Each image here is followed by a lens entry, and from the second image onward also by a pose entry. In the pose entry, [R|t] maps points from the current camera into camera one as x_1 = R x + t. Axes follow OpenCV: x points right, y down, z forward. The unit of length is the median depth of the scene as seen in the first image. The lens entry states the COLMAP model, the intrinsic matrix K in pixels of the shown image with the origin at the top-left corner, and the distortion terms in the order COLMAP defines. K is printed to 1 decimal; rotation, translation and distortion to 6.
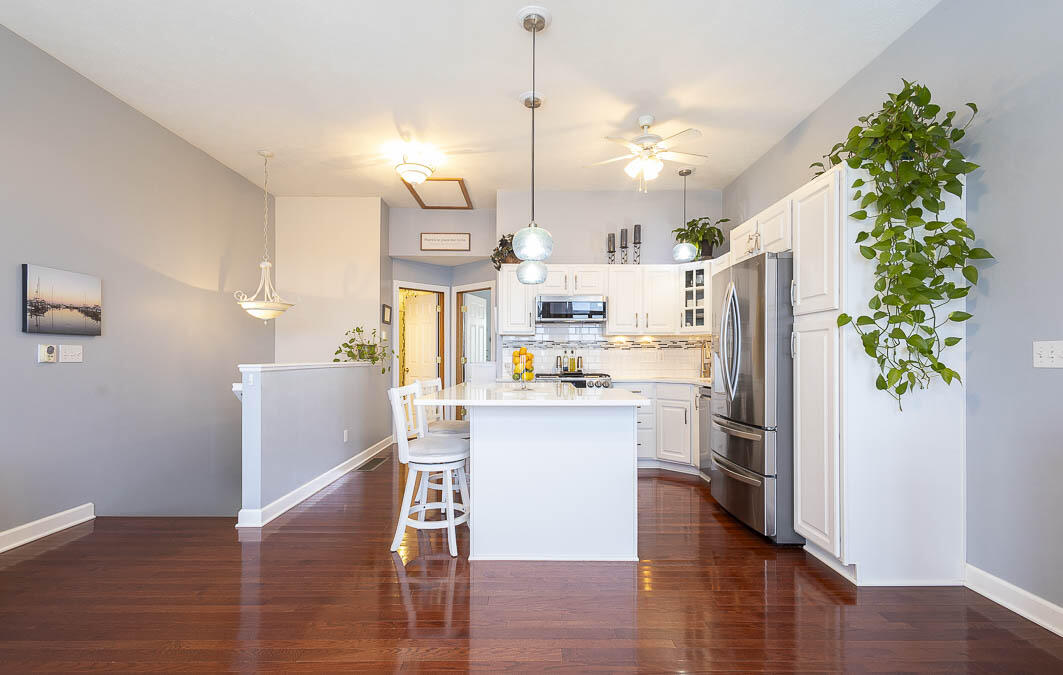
lens RADIAL K [[492.5, 0, 532.9], [0, 492.5, 354.4], [0, 0, 1]] dist [0.003314, -0.000178]
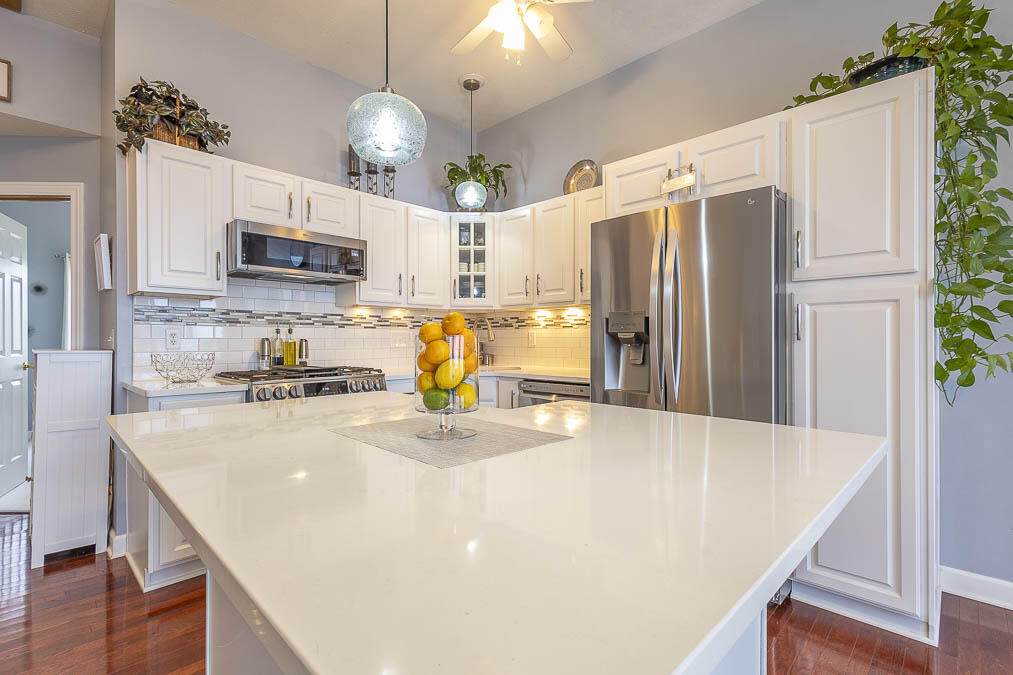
lens RADIAL K [[466.7, 0, 506.5], [0, 466.7, 337.5], [0, 0, 1]] dist [0.004292, -0.000236]
pose [[0.700424, 0.000267, 0.713727, -0.153301], [-0.001603, 0.999998, 0.001199, 0.001718], [-0.713726, -0.001984, 0.700423, 0.501626]]
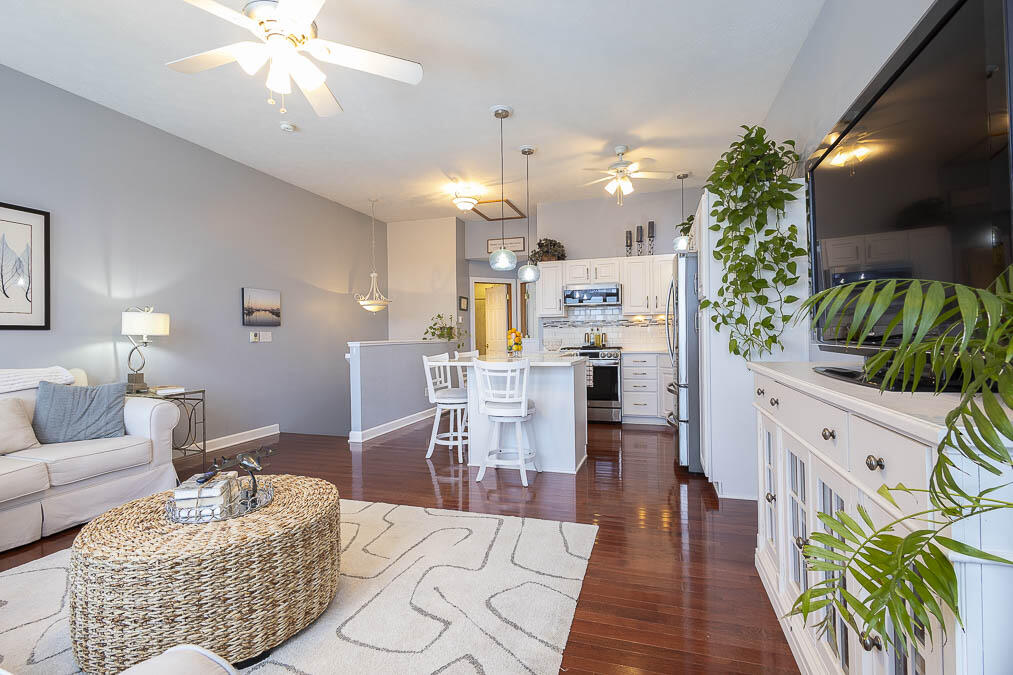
lens RADIAL K [[471.1, 0, 510.0], [0, 471.1, 334.9], [0, 0, 1]] dist [-0.000538, -0.000094]
pose [[0.952951, -0.015636, -0.302720, 0.262159], [0.017478, 0.999842, 0.003378, 0.000652], [0.302619, -0.008510, 0.953074, -0.217338]]
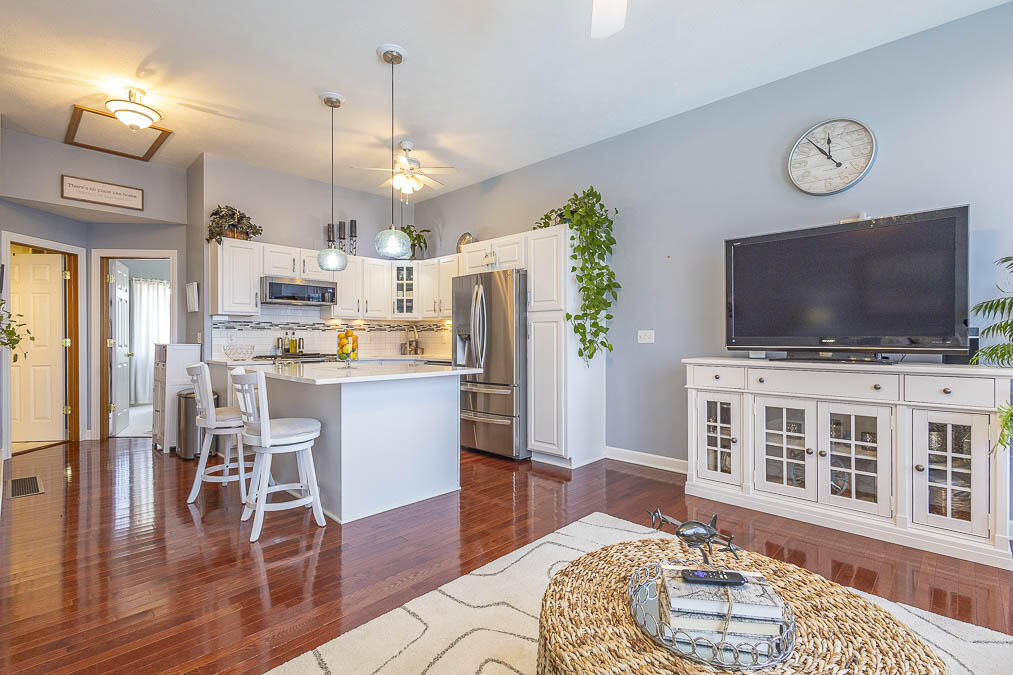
lens RADIAL K [[473.4, 0, 506.5], [0, 473.4, 337.5], [0, 0, 1]] dist [0.011006, -0.000315]
pose [[0.698546, -0.001121, 0.715564, -0.361763], [-0.001978, 0.999992, 0.003497, -0.001231], [-0.715562, -0.003858, 0.698538, 0.000369]]
